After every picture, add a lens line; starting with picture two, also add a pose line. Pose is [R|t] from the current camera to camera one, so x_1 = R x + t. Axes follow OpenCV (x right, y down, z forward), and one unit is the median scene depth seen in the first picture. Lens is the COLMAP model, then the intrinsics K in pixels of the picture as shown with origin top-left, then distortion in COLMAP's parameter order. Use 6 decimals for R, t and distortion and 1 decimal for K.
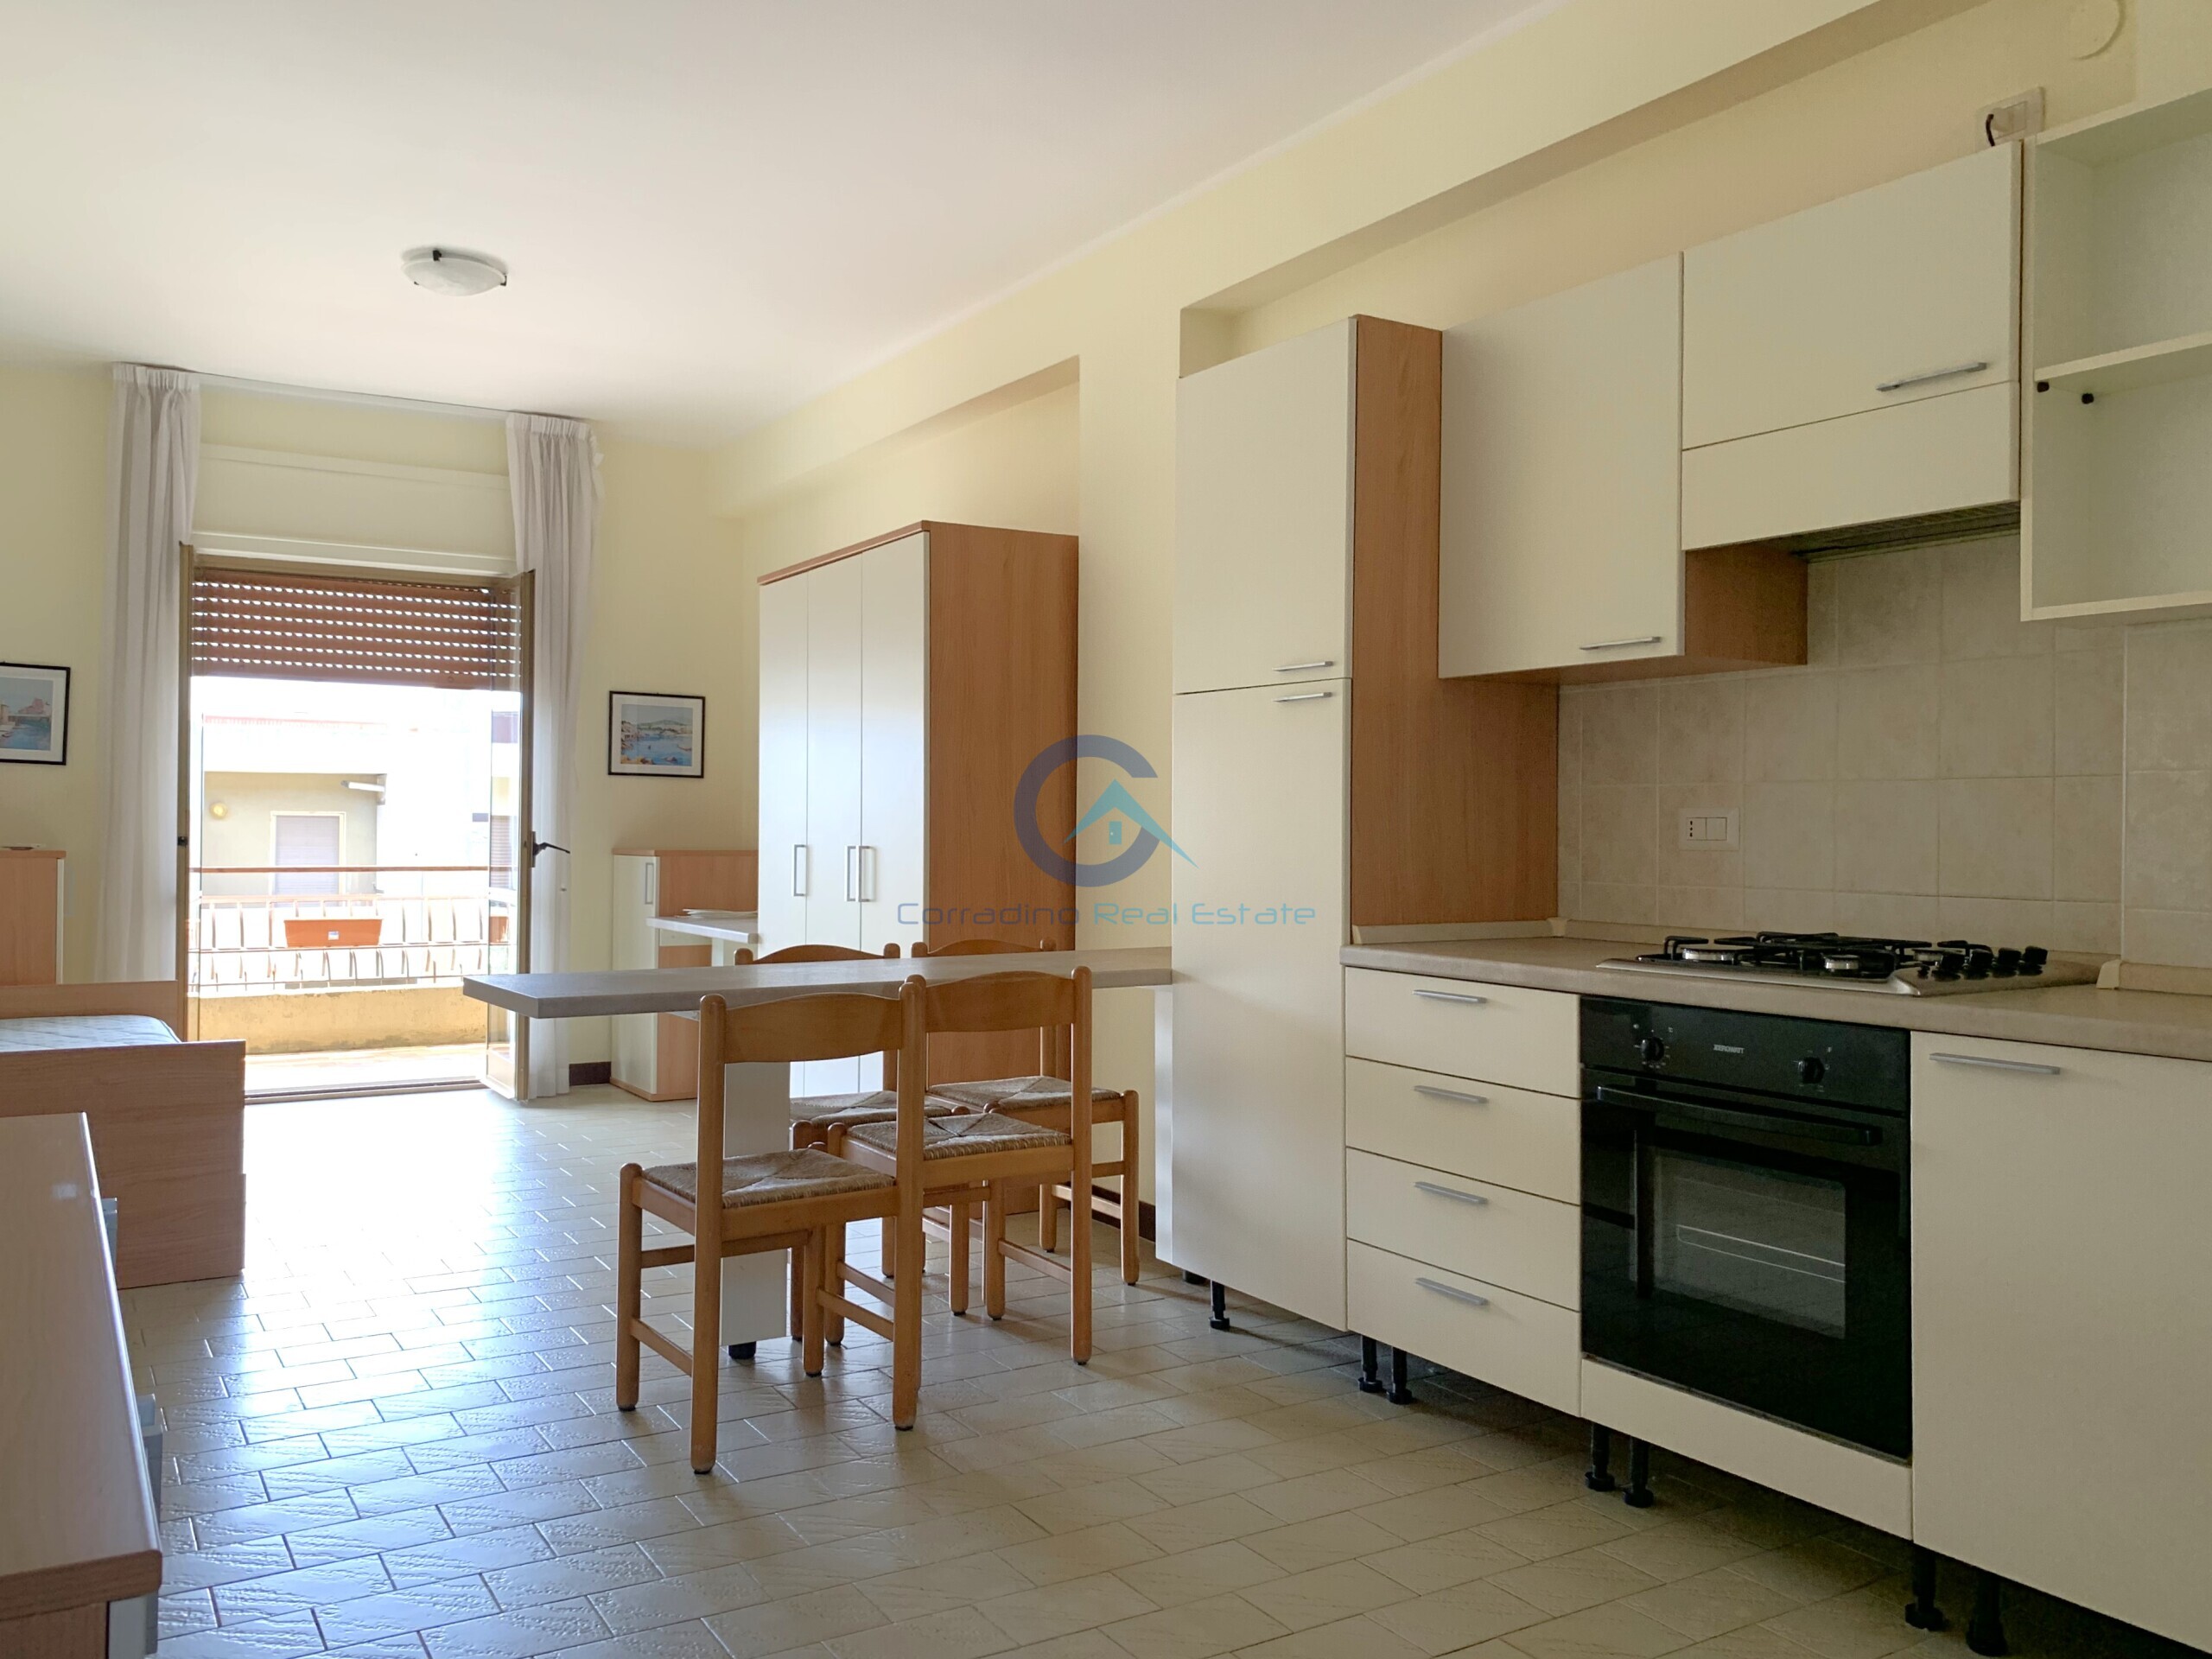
lens RADIAL K [[1747.5, 0, 1096.5], [0, 1747.5, 813.9], [0, 0, 1]] dist [0.084713, -0.158358]
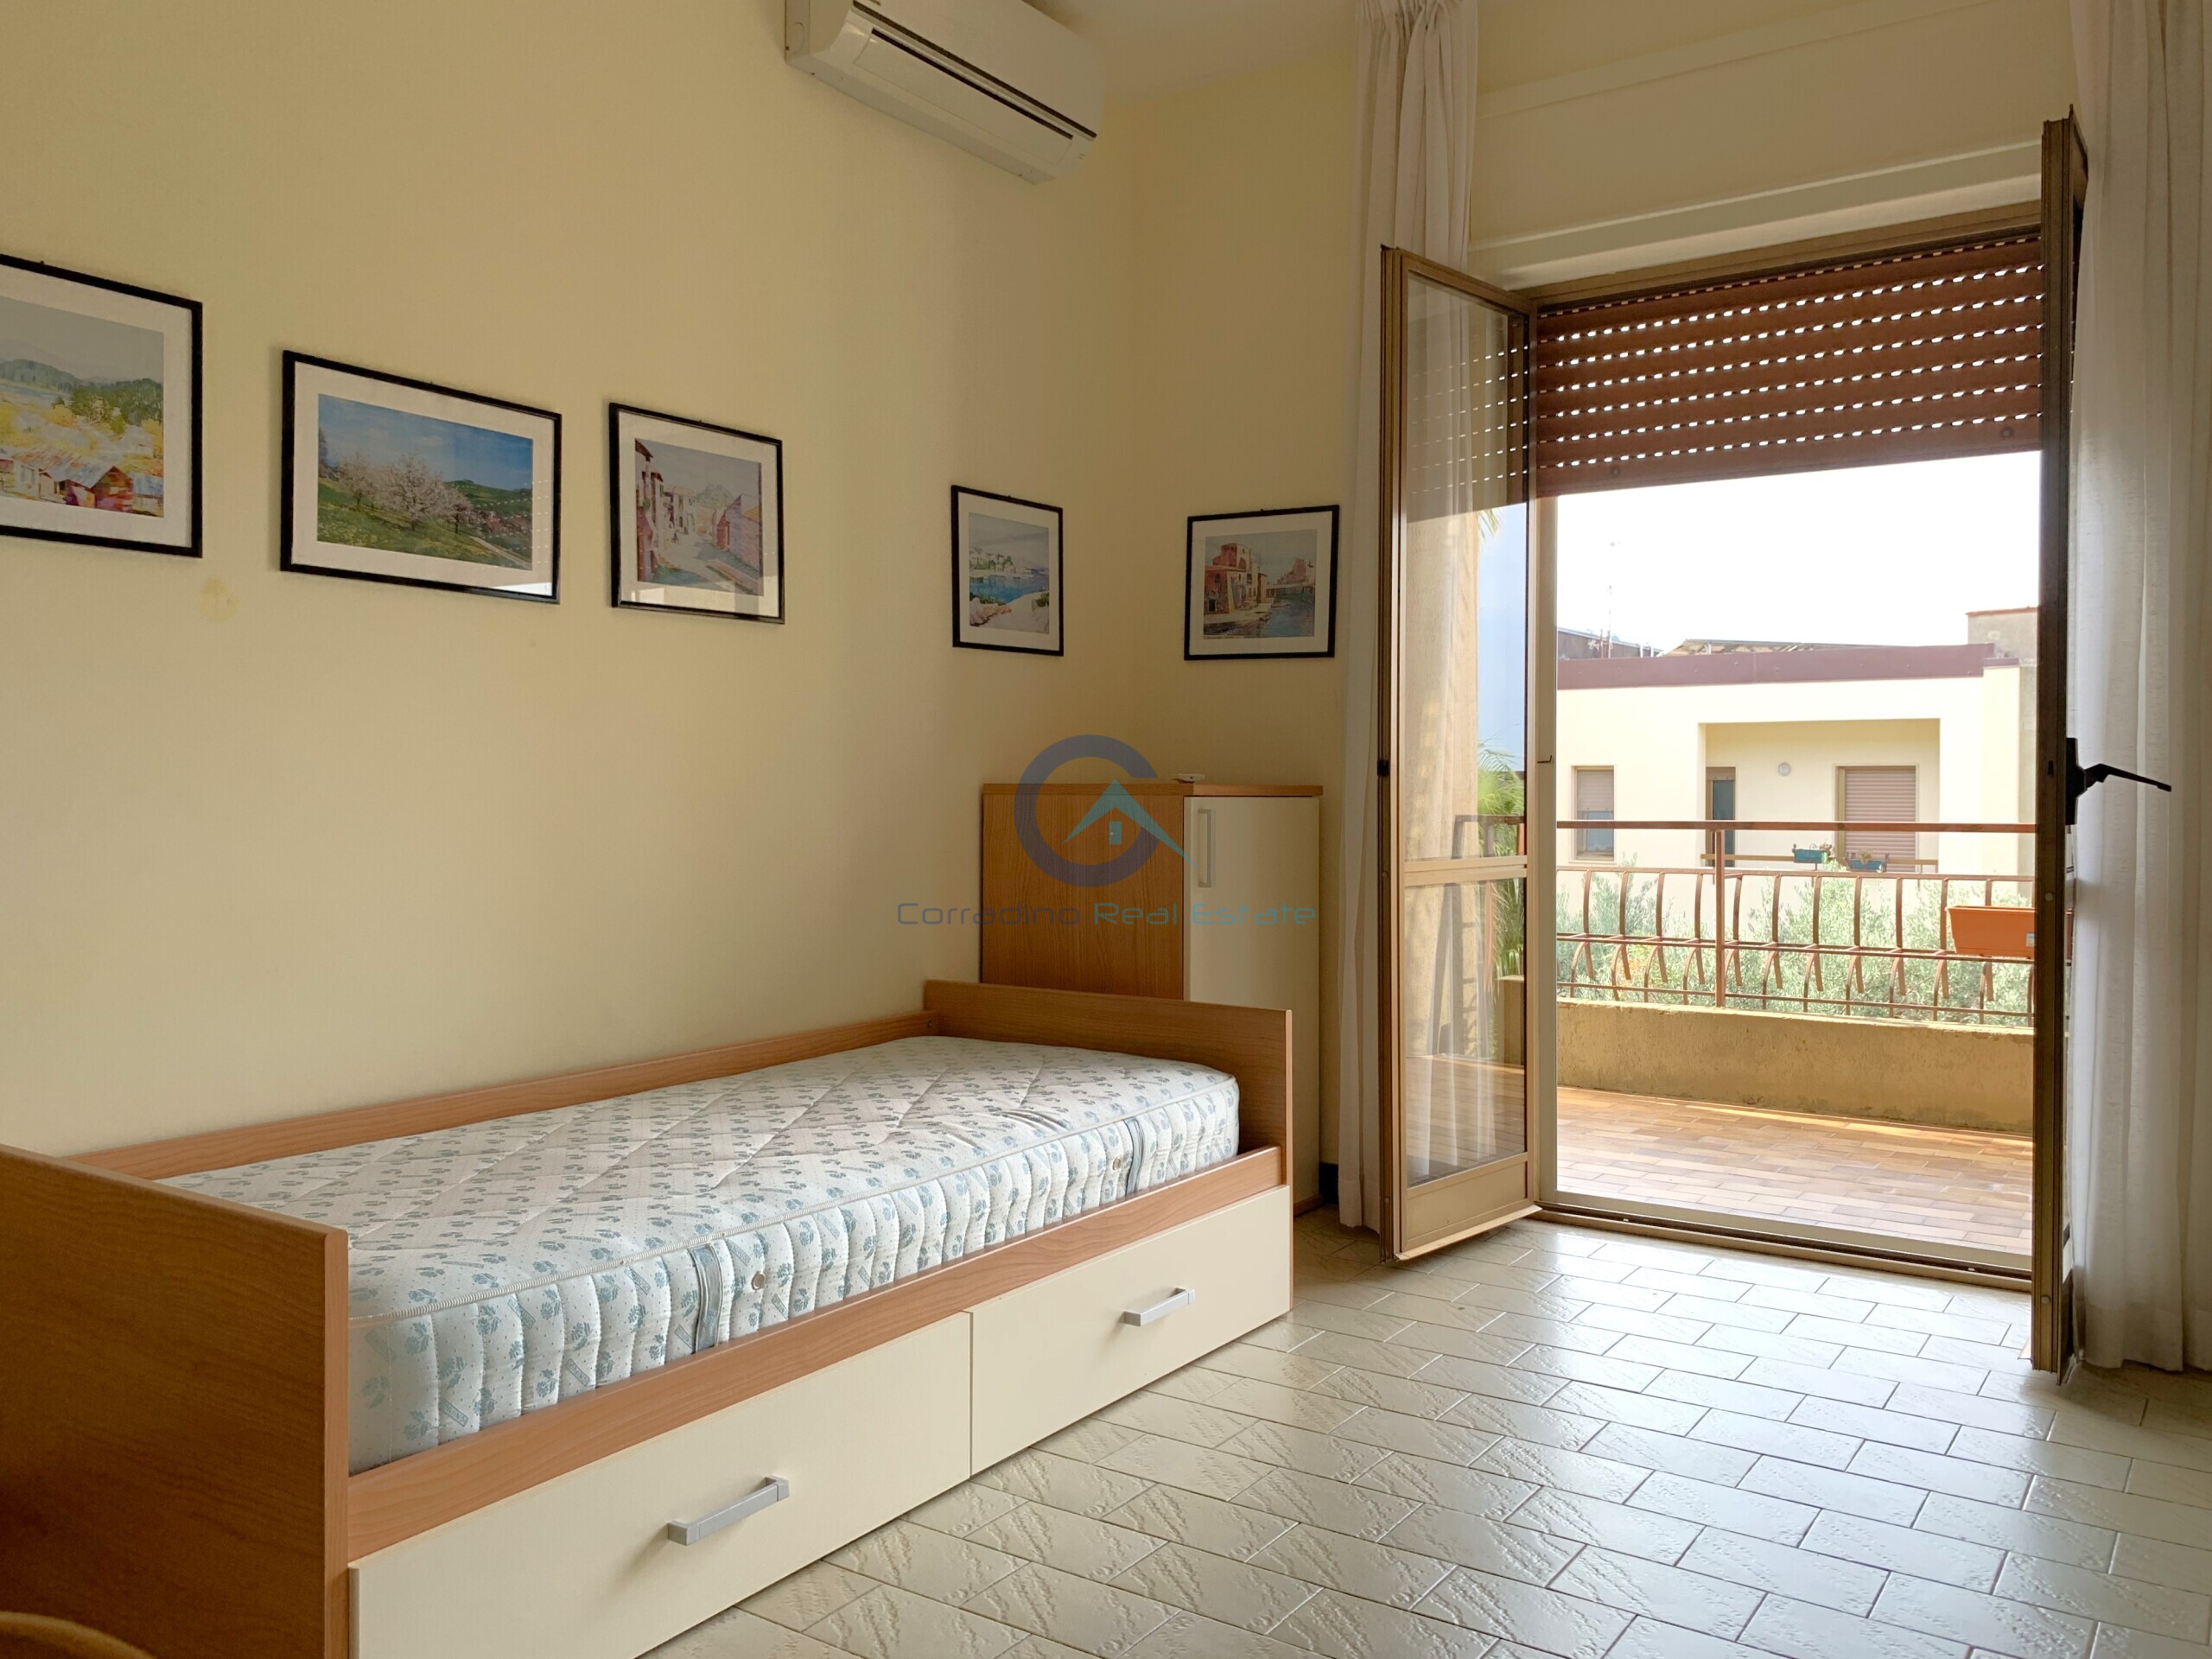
lens RADIAL K [[1744.8, 0, 1076.2], [0, 1744.8, 818.1], [0, 0, 1]] dist [0.036515, -0.010214]
pose [[0.421253, 0.008340, -0.906905, -0.038346], [0.012872, 0.999802, 0.015173, 0.019261], [0.906852, -0.018065, 0.421062, 0.602163]]
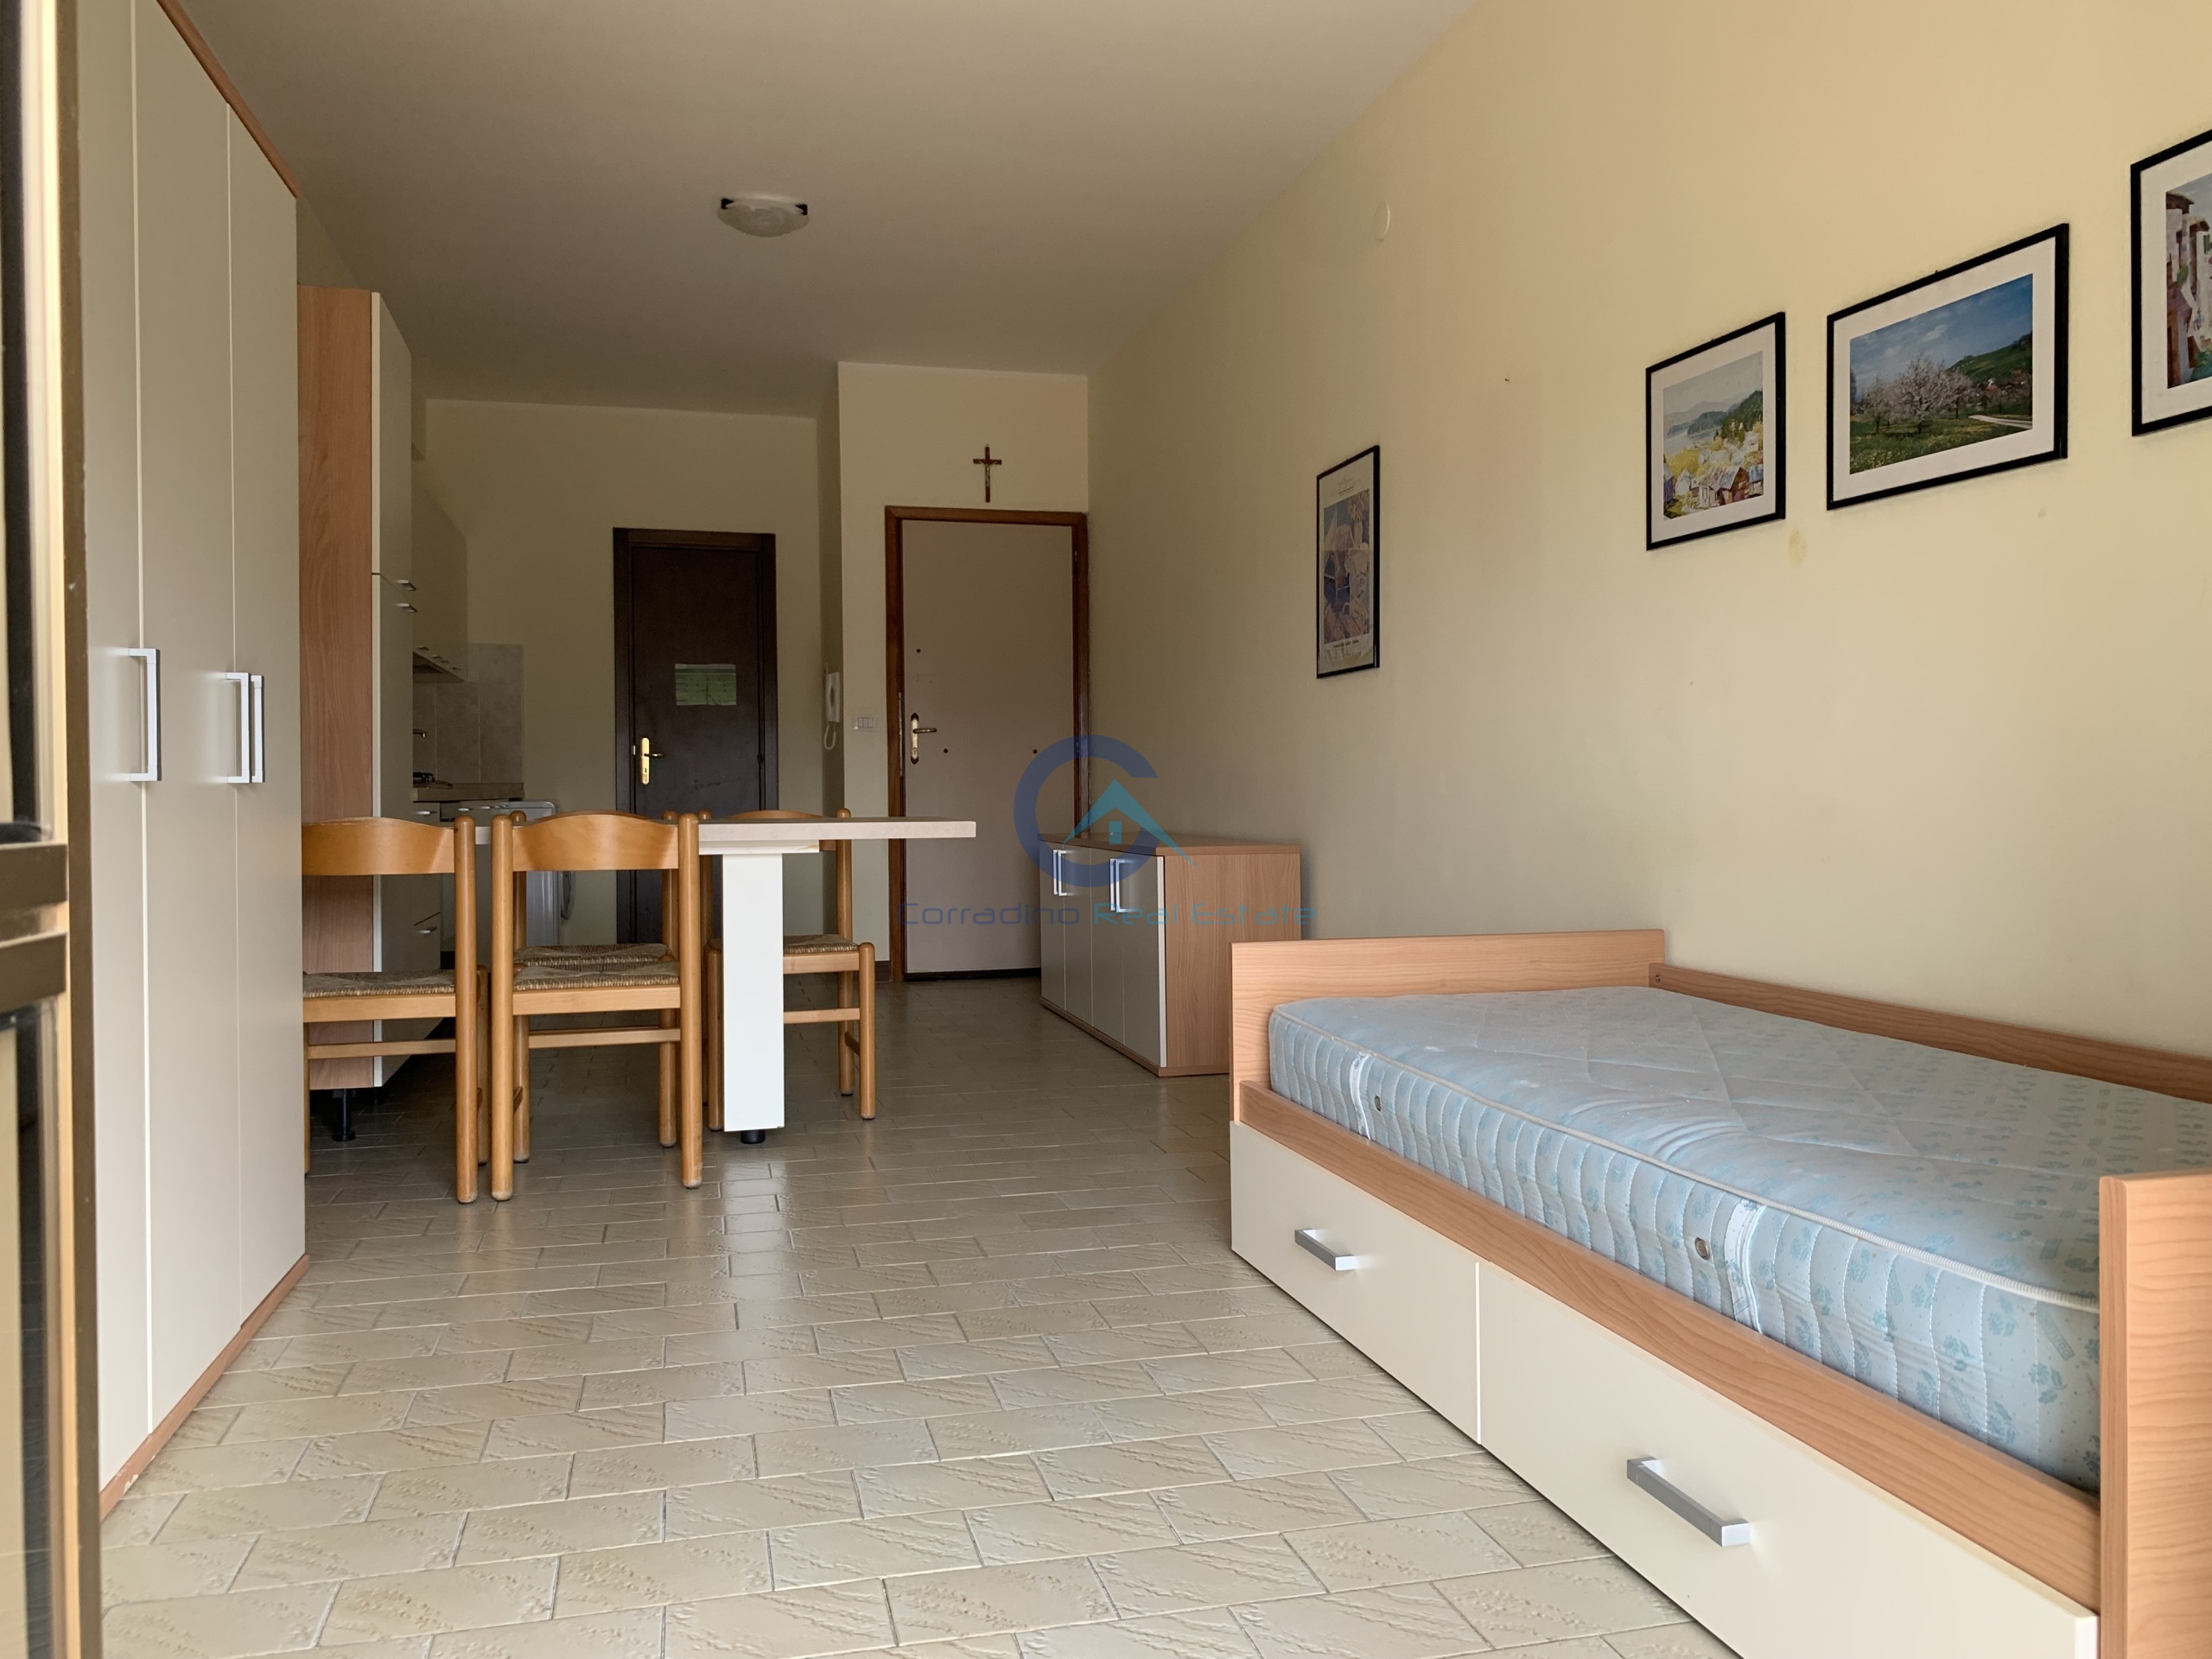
lens RADIAL K [[1744.8, 0, 1076.2], [0, 1744.8, 818.1], [0, 0, 1]] dist [0.036515, -0.010214]
pose [[-0.957883, -0.006353, 0.287088, -0.390379], [-0.004278, 0.999960, 0.007855, 0.041659], [-0.287126, 0.006296, -0.957872, 1.059222]]
